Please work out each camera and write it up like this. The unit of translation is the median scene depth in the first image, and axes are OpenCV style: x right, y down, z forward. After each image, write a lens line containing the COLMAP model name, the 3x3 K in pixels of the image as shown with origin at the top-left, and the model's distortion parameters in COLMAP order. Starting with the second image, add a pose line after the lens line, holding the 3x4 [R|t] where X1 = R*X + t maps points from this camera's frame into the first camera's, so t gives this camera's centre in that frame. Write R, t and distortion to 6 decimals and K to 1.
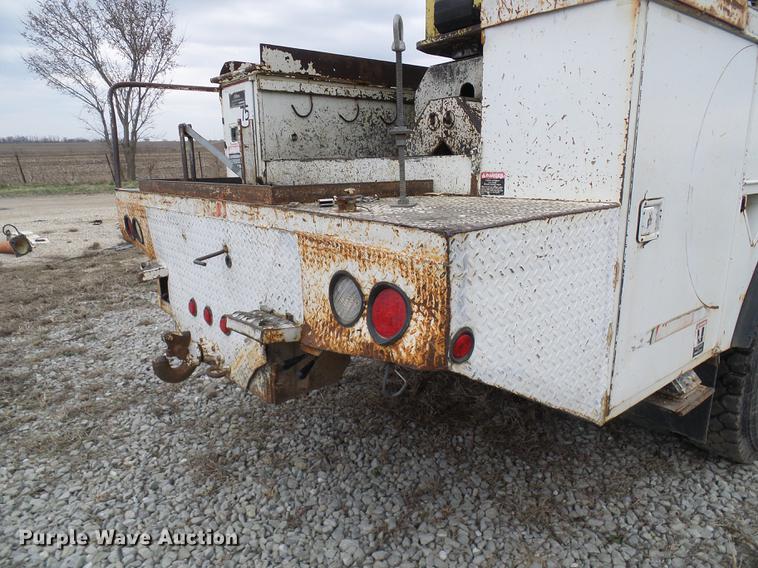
lens RADIAL K [[527.6, 0, 378.6], [0, 527.6, 283.2], [0, 0, 1]] dist [-0.006713, 0.007768]
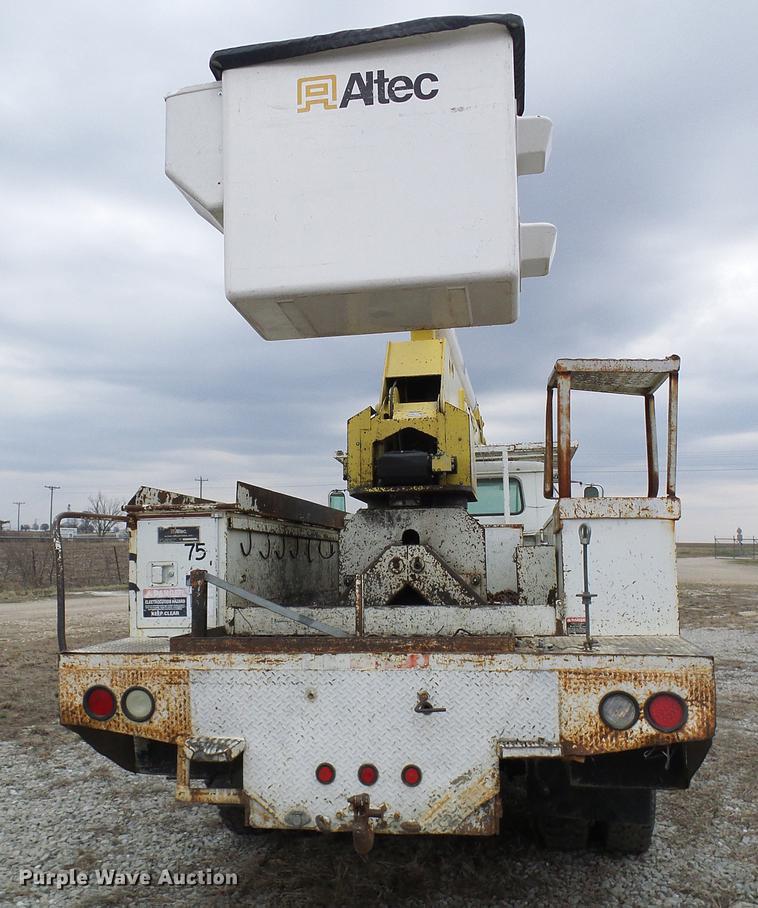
lens RADIAL K [[857.9, 0, 379.5], [0, 857.9, 455.6], [0, 0, 1]] dist [-0.005594, 0.000000]
pose [[0.750144, 0.083312, 0.656005, -2.035854], [0.151428, 0.944030, -0.293049, -0.039433], [-0.643703, 0.319167, 0.695543, -0.434260]]
